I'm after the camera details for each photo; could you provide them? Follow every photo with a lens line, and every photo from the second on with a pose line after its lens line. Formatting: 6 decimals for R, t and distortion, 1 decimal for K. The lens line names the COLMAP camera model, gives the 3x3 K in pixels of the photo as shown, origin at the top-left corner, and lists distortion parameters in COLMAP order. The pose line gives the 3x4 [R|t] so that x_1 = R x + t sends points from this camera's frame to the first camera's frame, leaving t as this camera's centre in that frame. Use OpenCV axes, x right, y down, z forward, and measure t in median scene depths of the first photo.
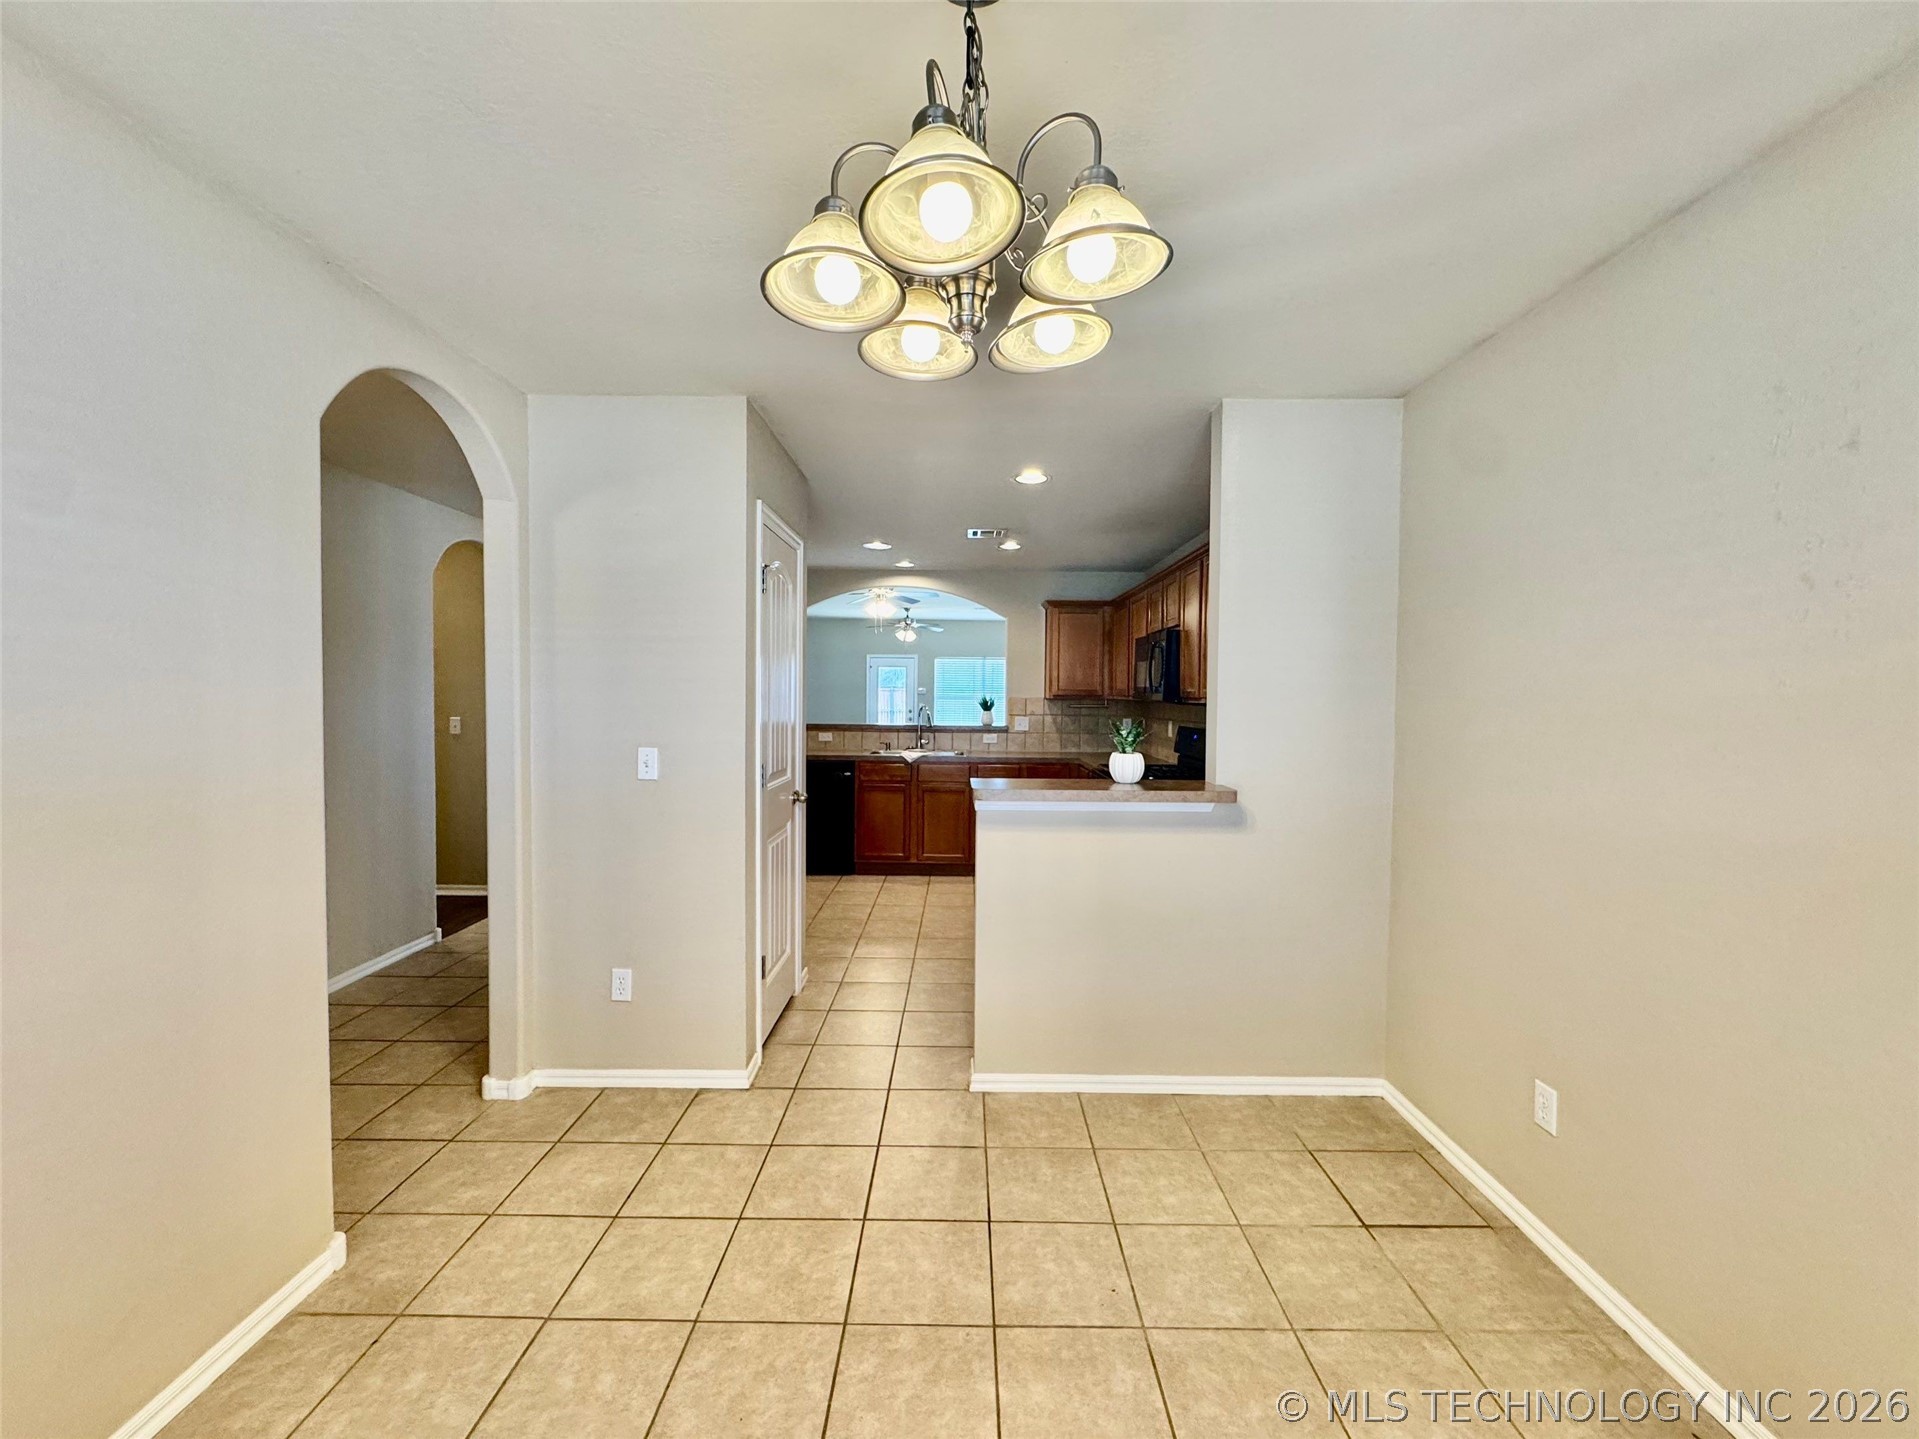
lens RADIAL K [[762.4, 0, 962.2], [0, 762.4, 719.6], [0, 0, 1]] dist [-0.001666, -0.000026]
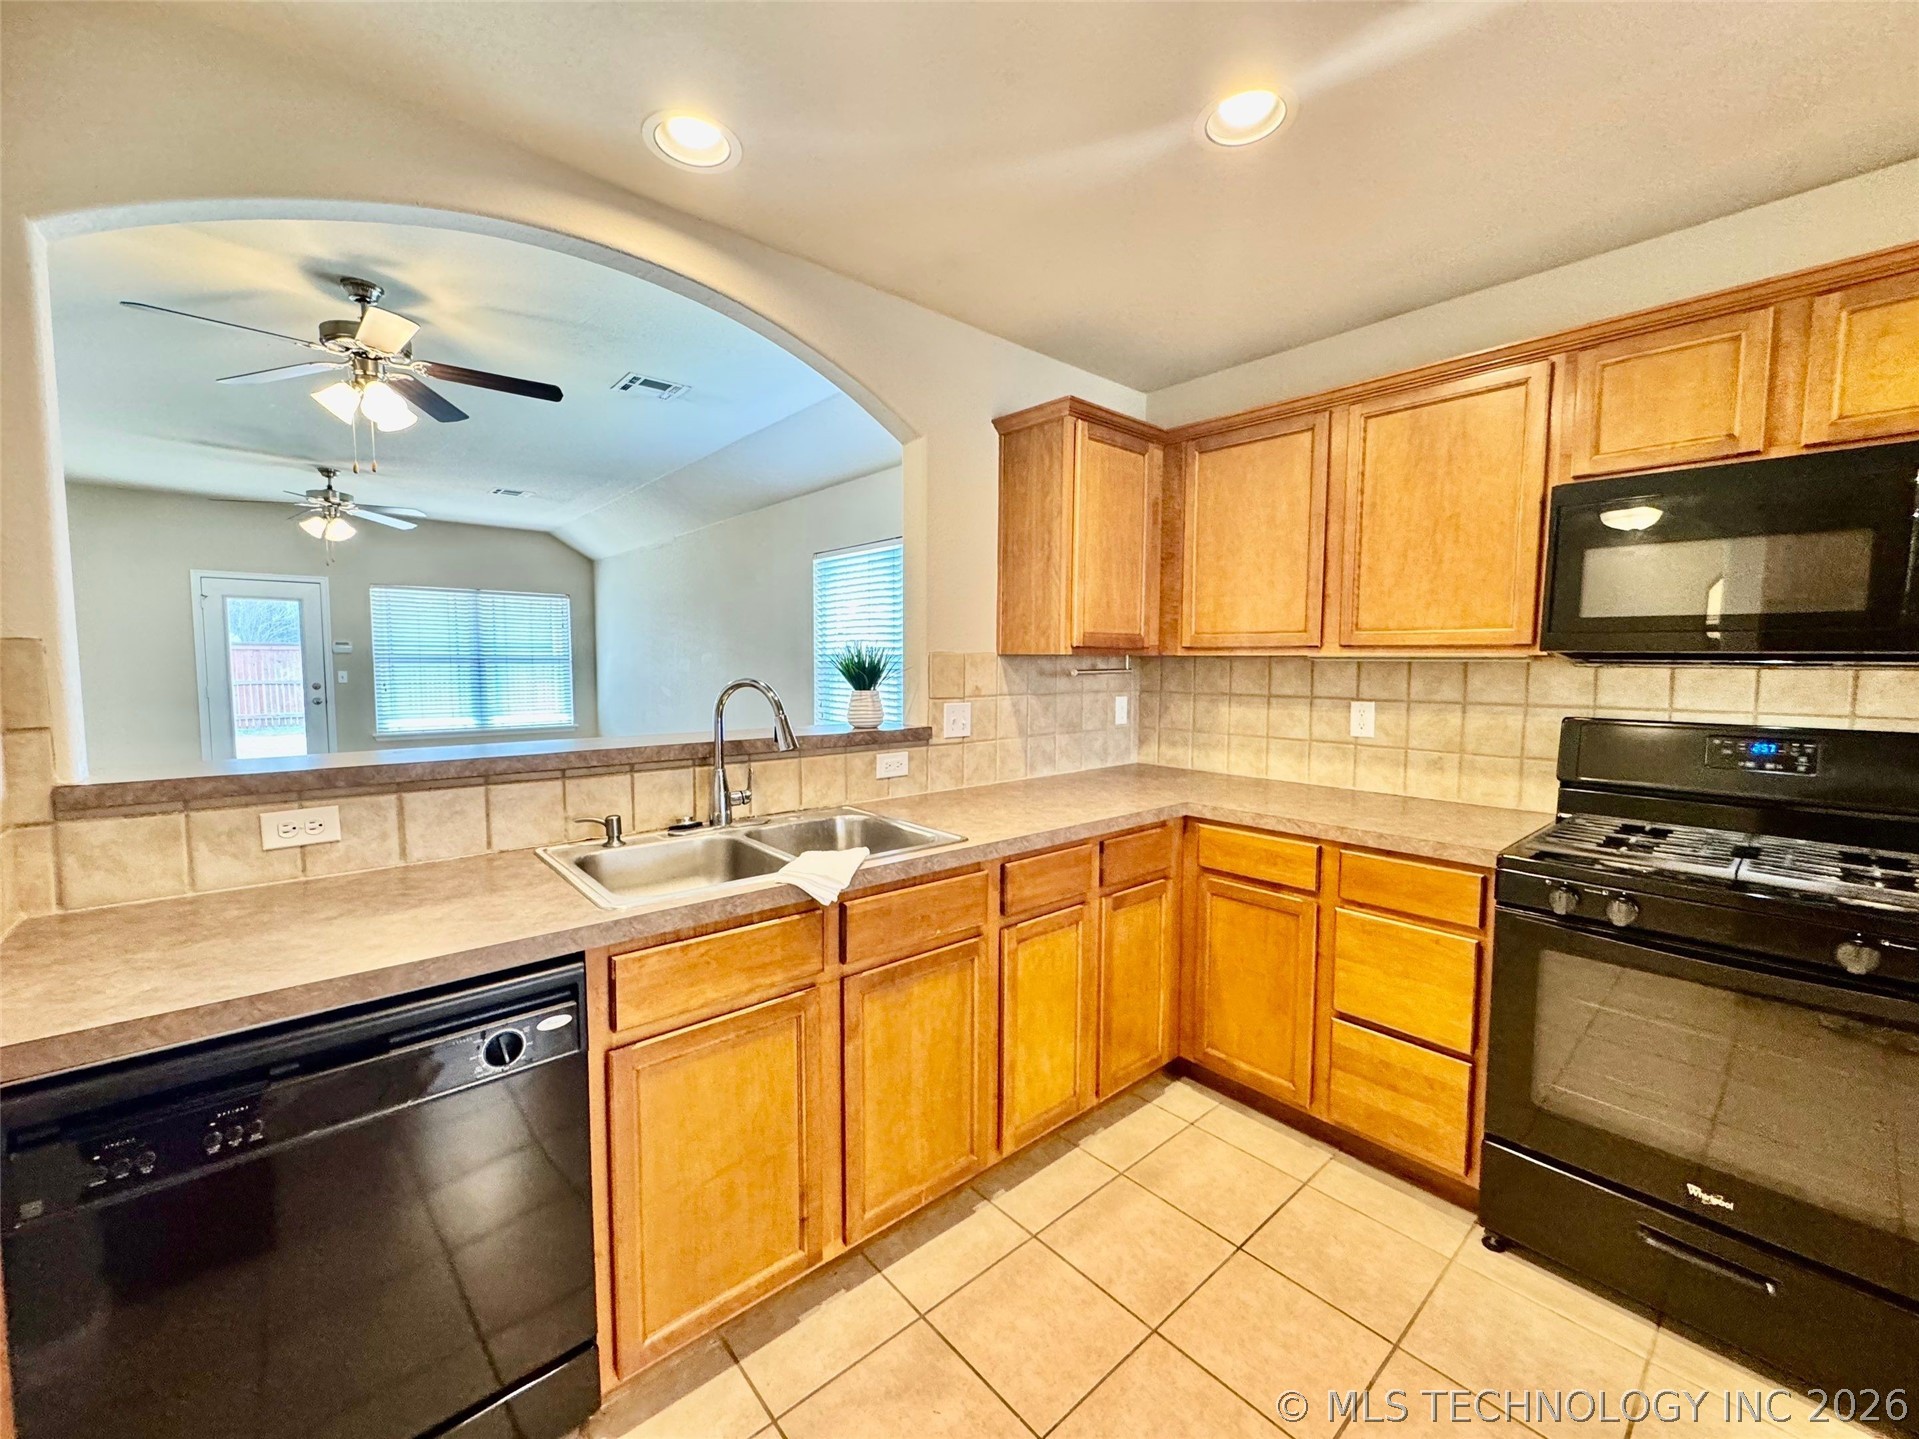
lens RADIAL K [[765.2, 0, 962.0], [0, 765.2, 716.0], [0, 0, 1]] dist [-0.002515, 0.000697]
pose [[0.750008, -0.055388, 0.659106, -0.180880], [0.026283, 0.998196, 0.053976, -0.017558], [-0.660906, -0.023160, 0.750111, 0.705779]]
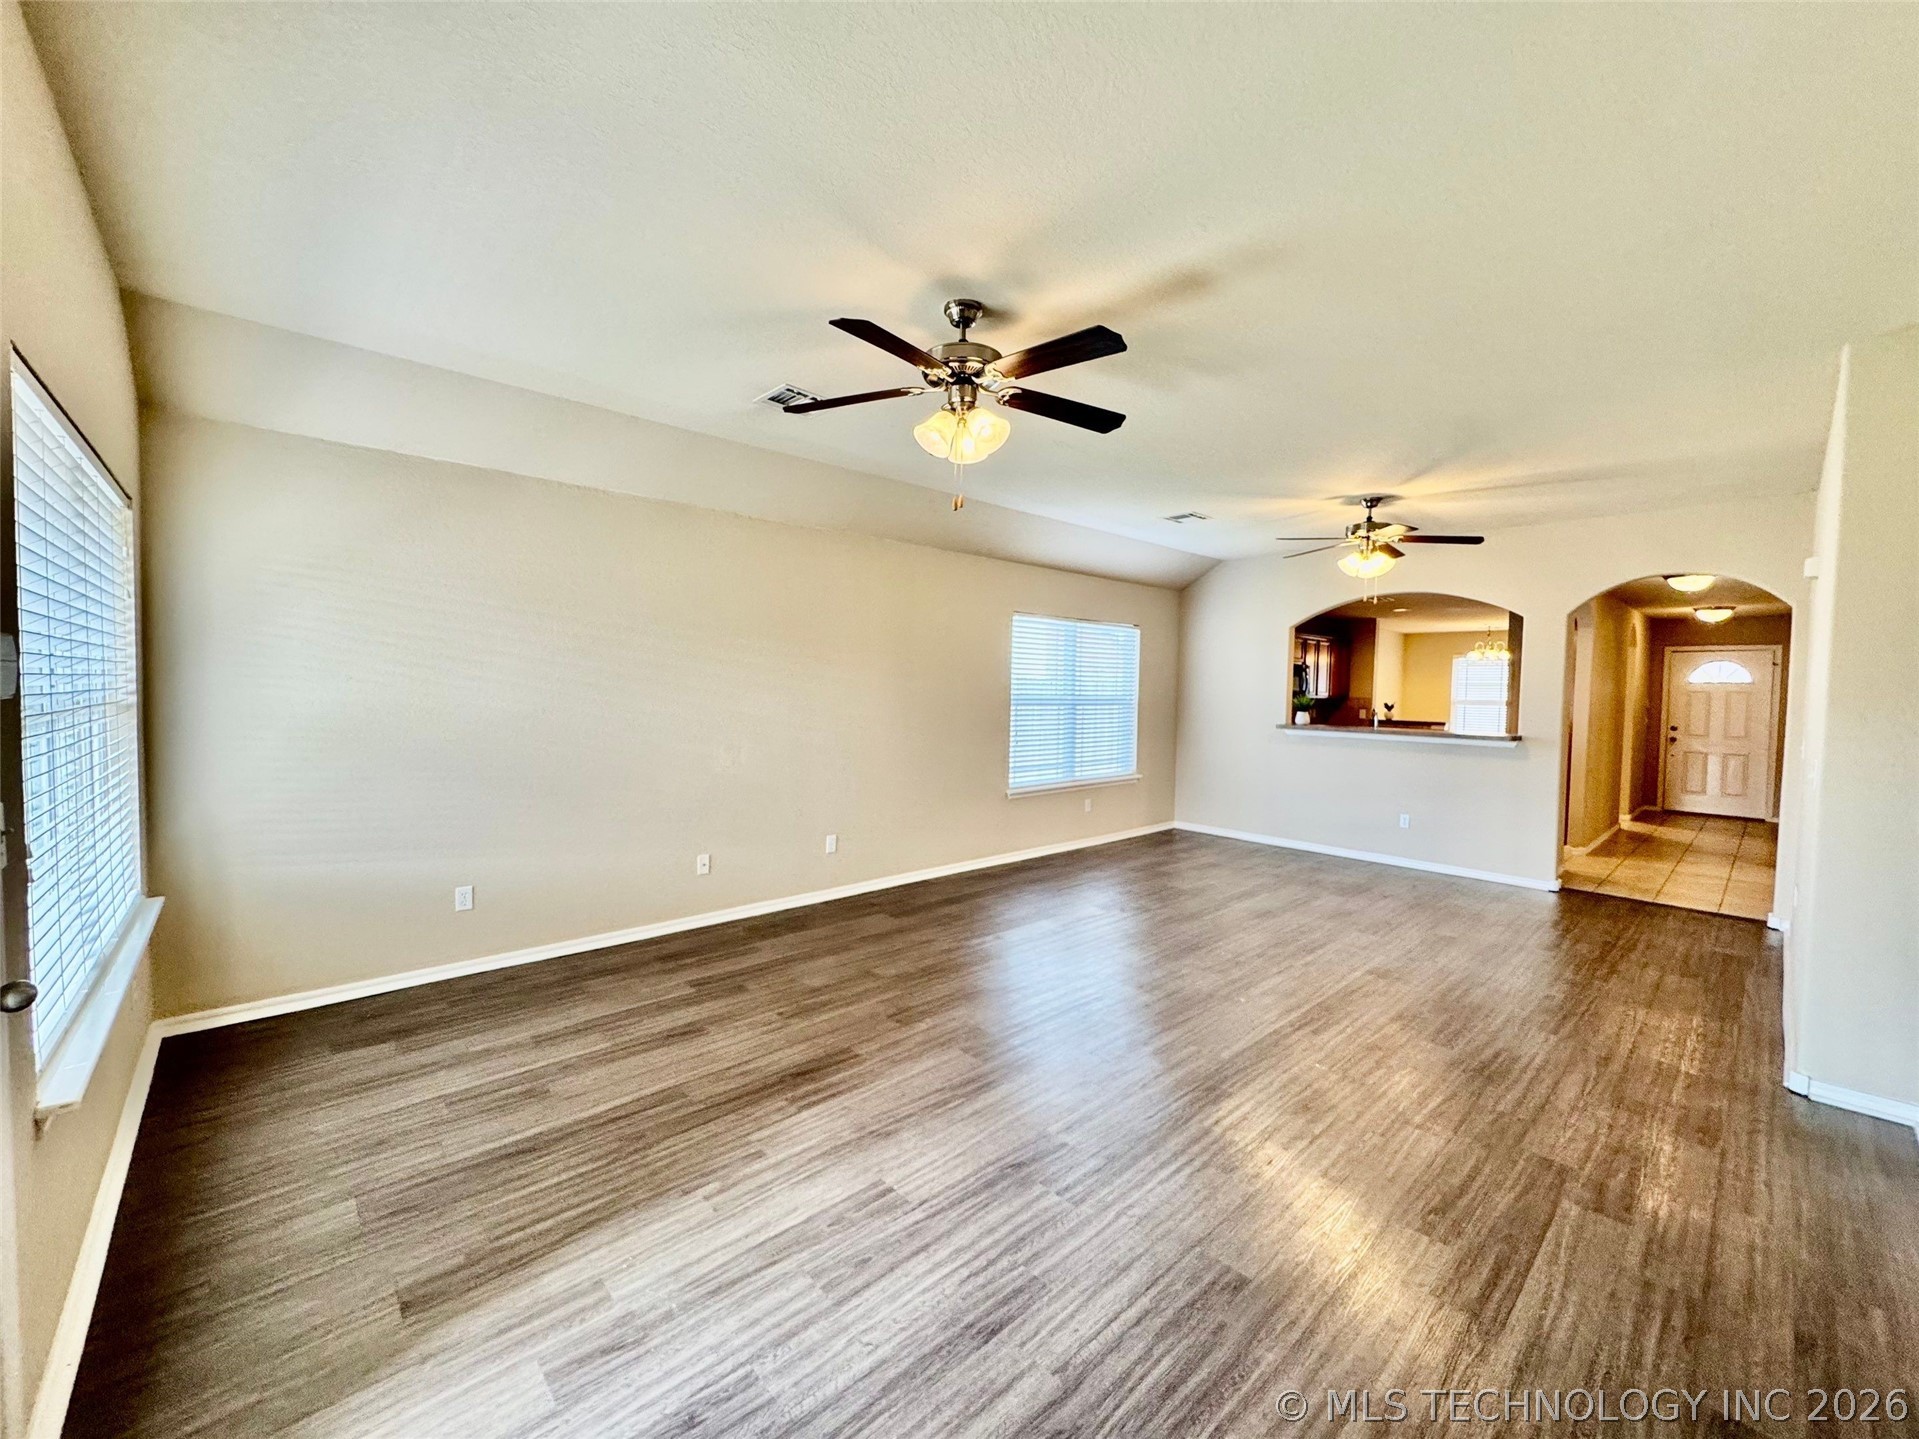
lens RADIAL K [[762.4, 0, 962.2], [0, 762.4, 719.6], [0, 0, 1]] dist [-0.001666, -0.000026]
pose [[-0.680591, -0.055010, 0.730595, -0.436206], [0.000547, 0.997139, 0.075588, -0.083602], [-0.732663, 0.051844, -0.678614, 2.135358]]
